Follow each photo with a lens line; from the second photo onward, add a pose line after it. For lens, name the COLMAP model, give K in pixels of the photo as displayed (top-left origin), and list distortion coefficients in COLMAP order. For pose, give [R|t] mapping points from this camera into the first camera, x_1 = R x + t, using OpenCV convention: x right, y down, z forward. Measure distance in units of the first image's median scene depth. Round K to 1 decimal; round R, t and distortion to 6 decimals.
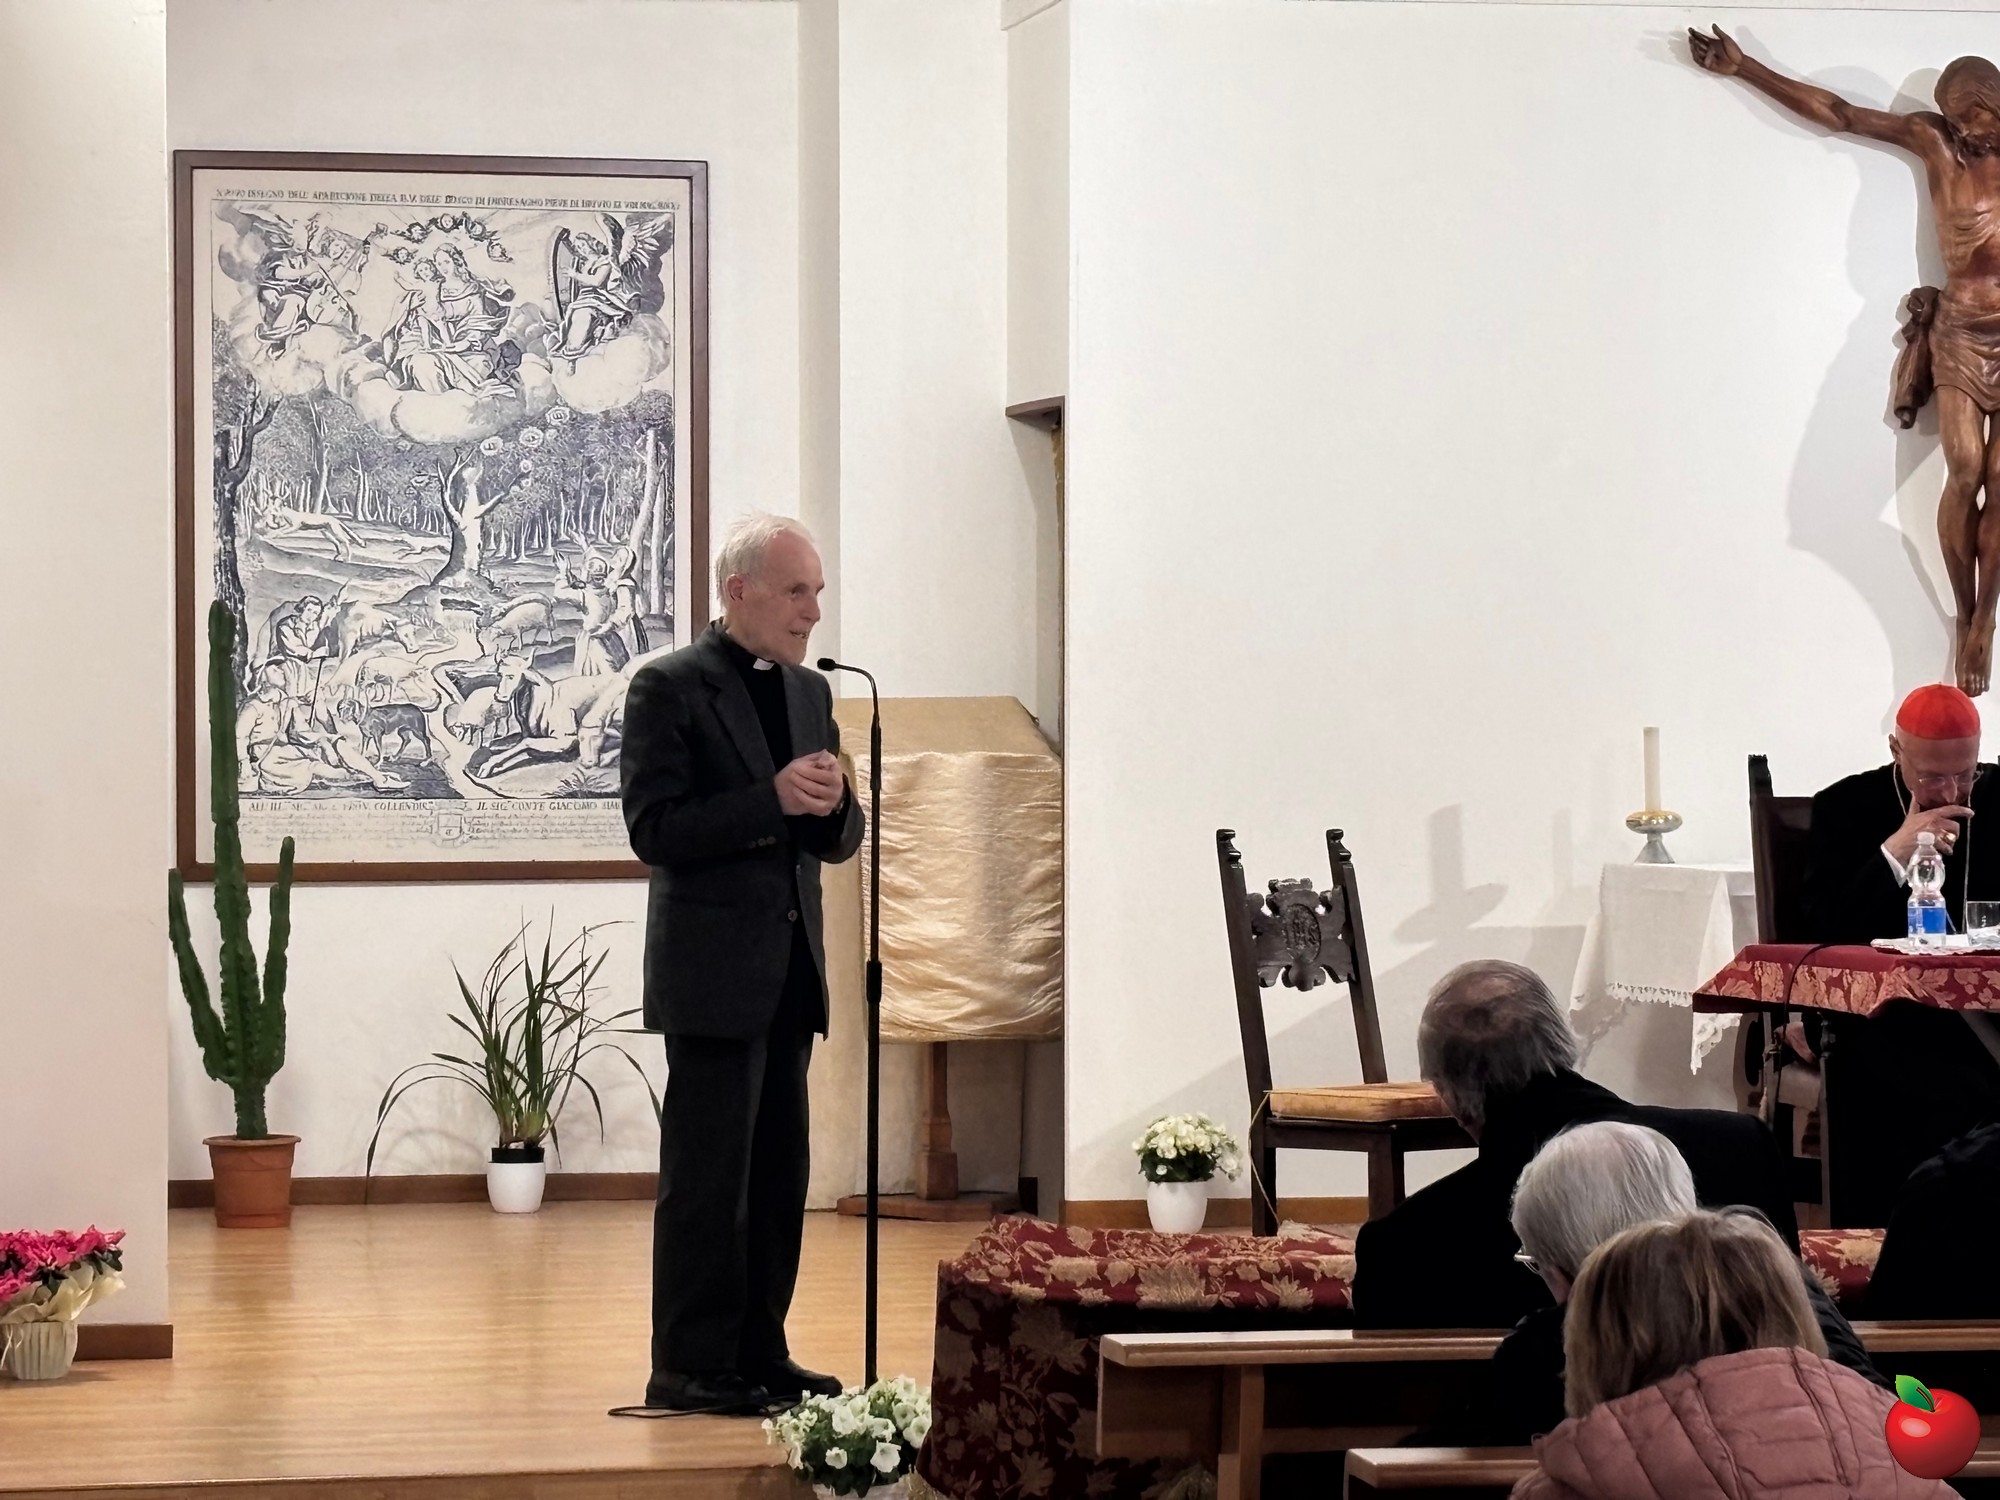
lens RADIAL K [[5939.9, 0, 1006.5], [0, 5939.9, 762.0], [0, 0, 1]] dist [0.292507, -1.181749]
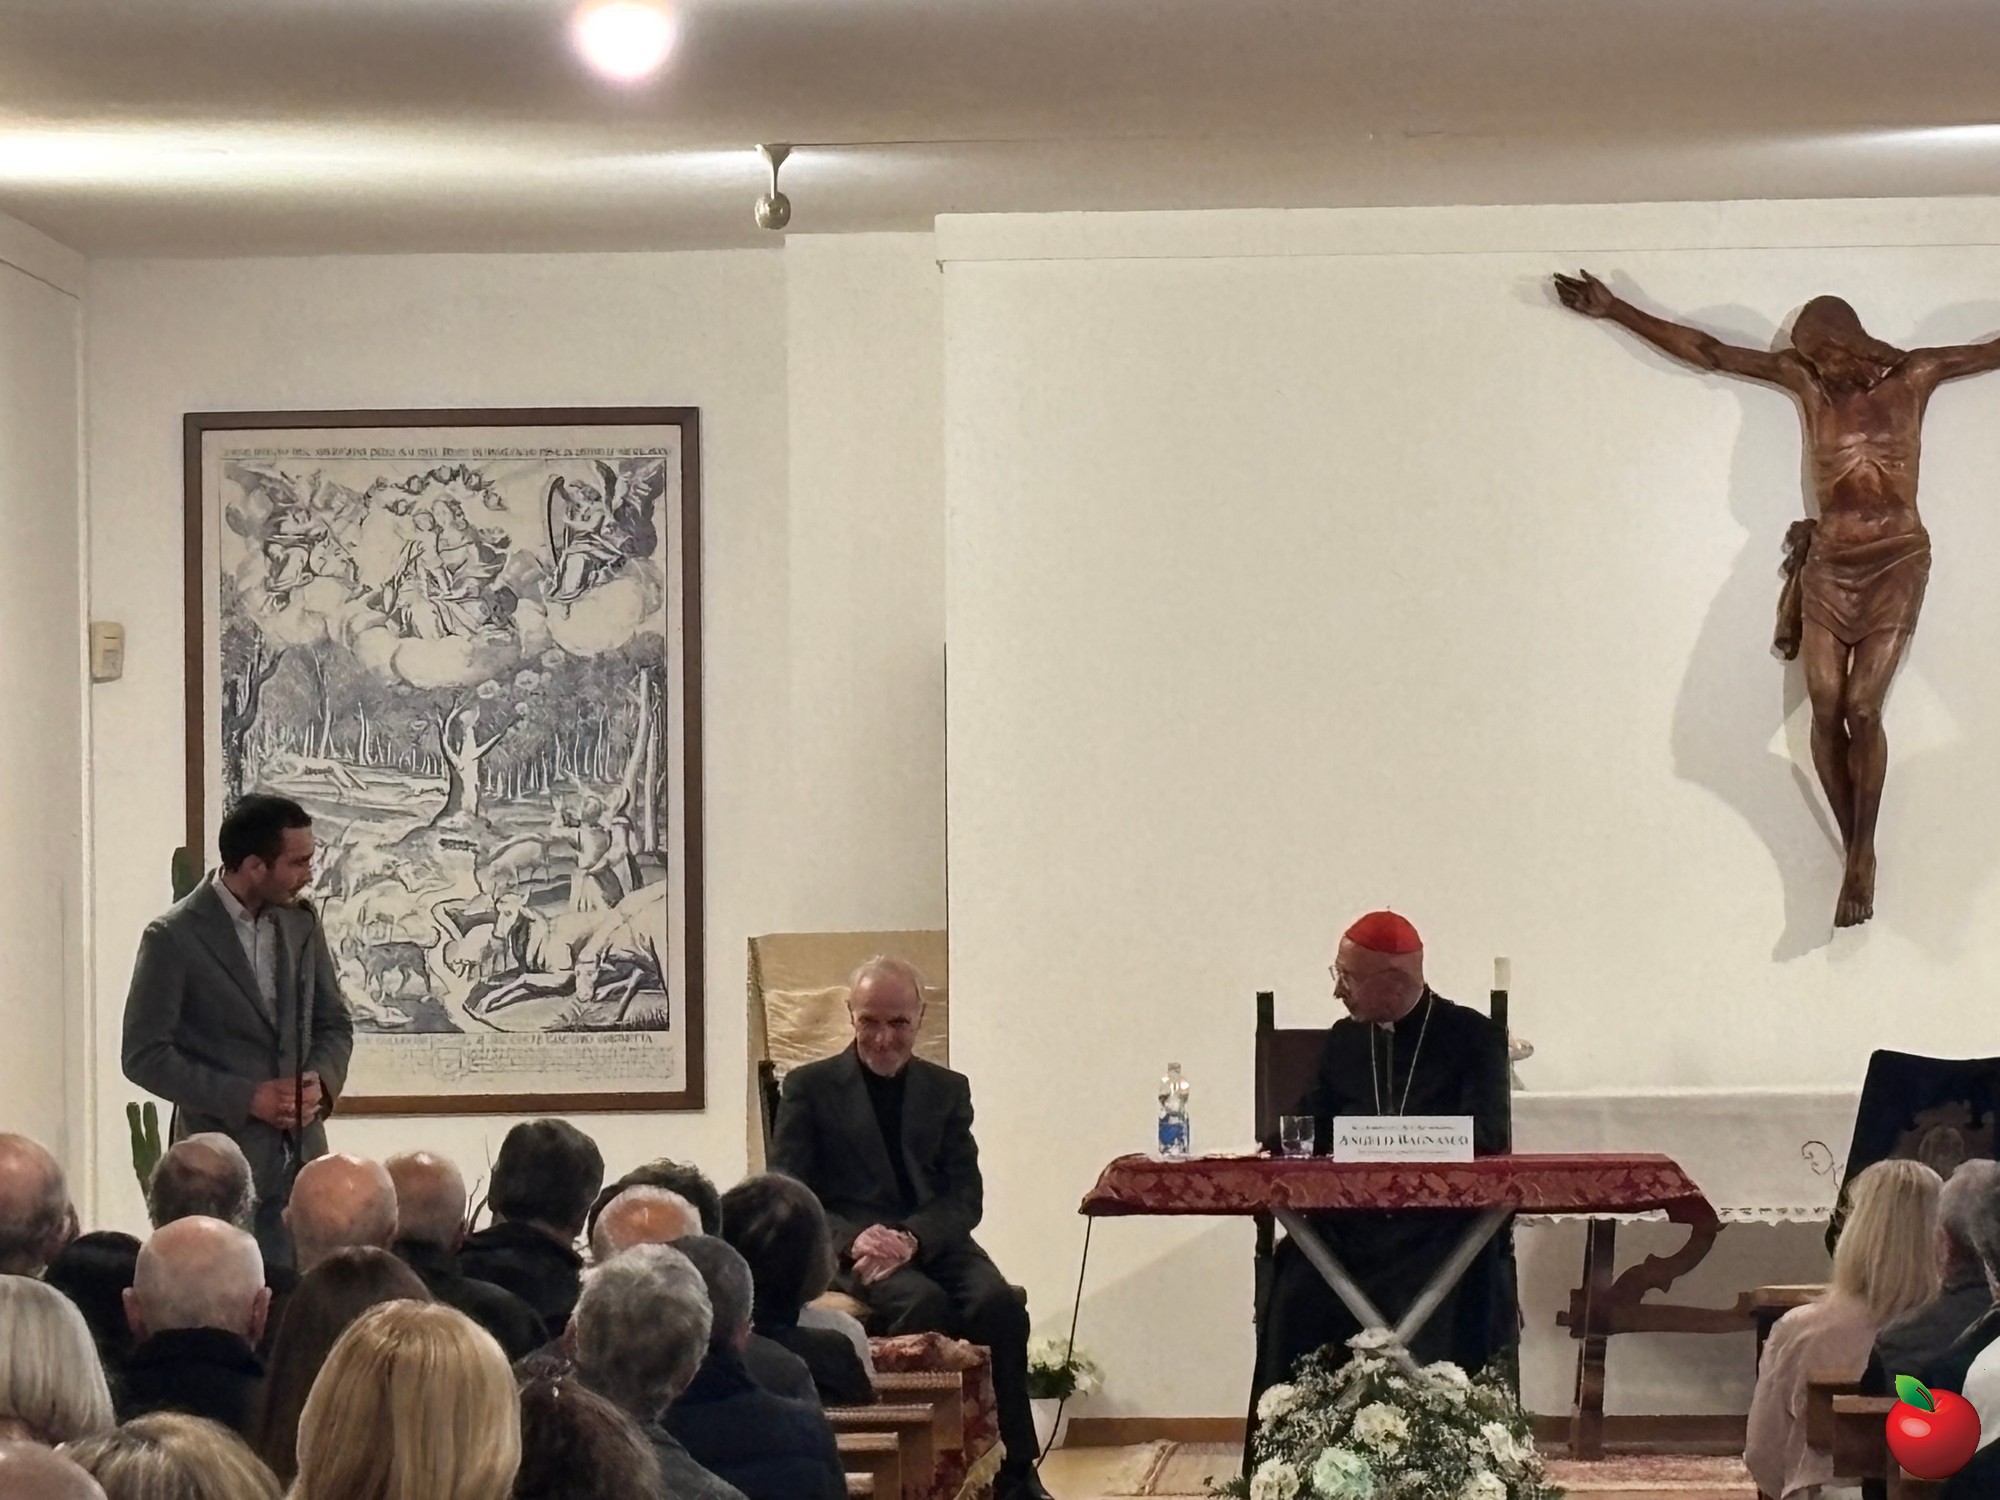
lens RADIAL K [[9750.4, 0, 995.5], [0, 9750.4, 755.9], [0, 0, 1]] dist [0.315590, 0.764099]
pose [[0.971125, -0.012286, -0.238256, 0.401507], [0.007524, 0.999754, -0.020884, -0.005836], [0.238454, 0.018488, 0.970978, -0.616817]]
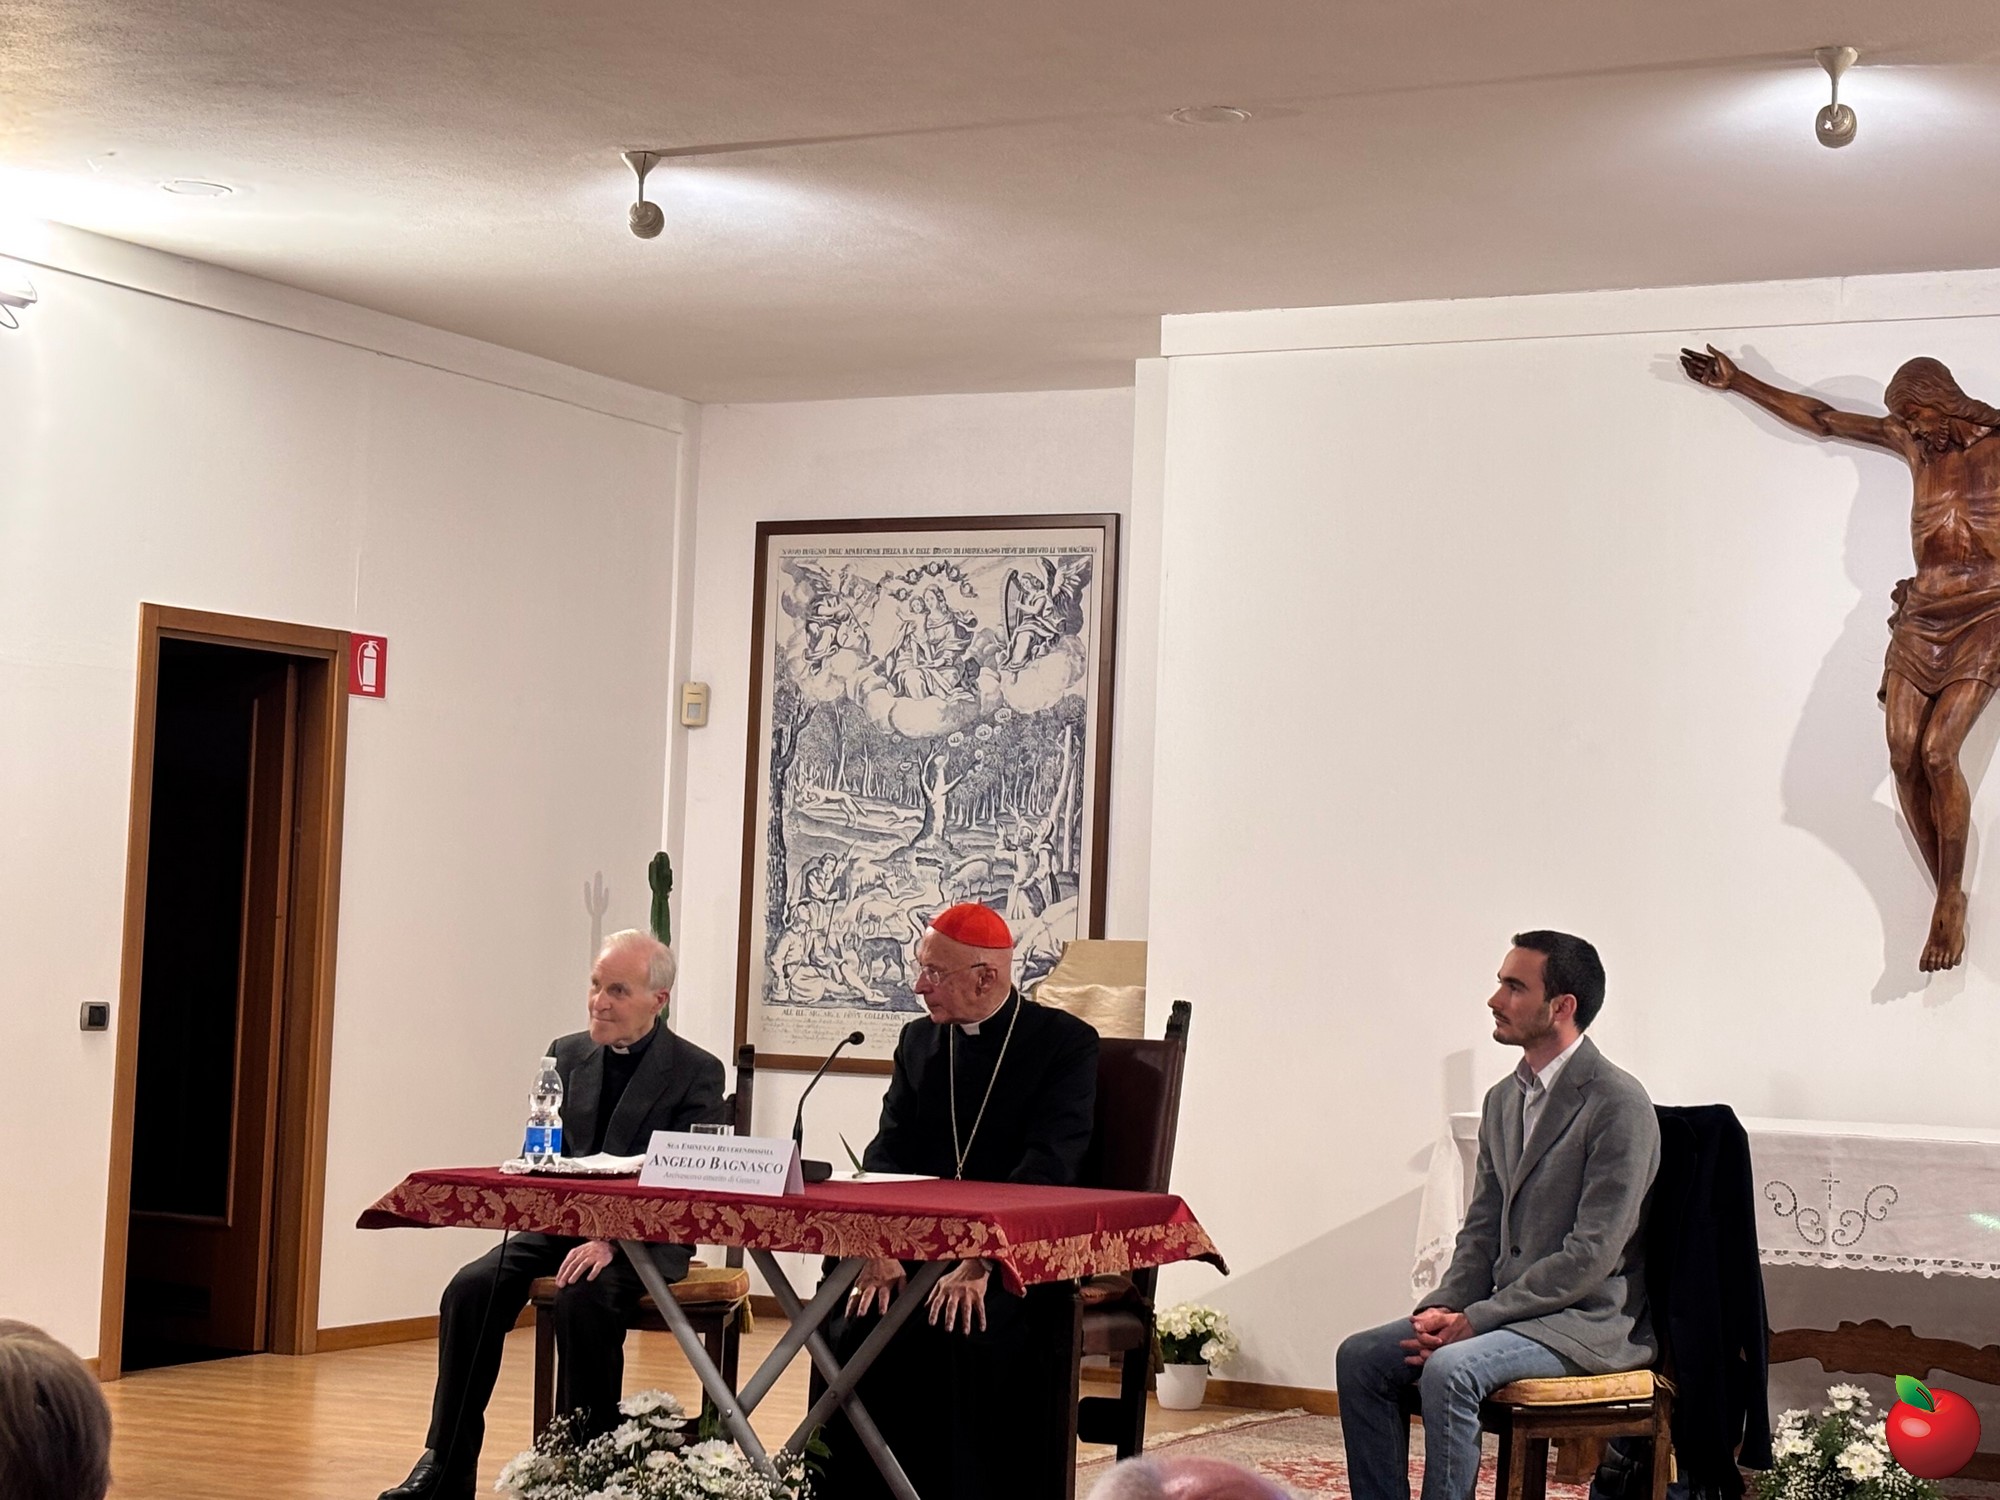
lens RADIAL K [[3813.8, 0, 994.1], [0, 3813.8, 755.6], [0, 0, 1]] dist [0.289323, -1.400527]
pose [[0.784445, -0.002811, -0.620192, 0.434386], [-0.039658, 0.997716, -0.054684, -0.004688], [0.618930, 0.067492, 0.782541, 0.360749]]
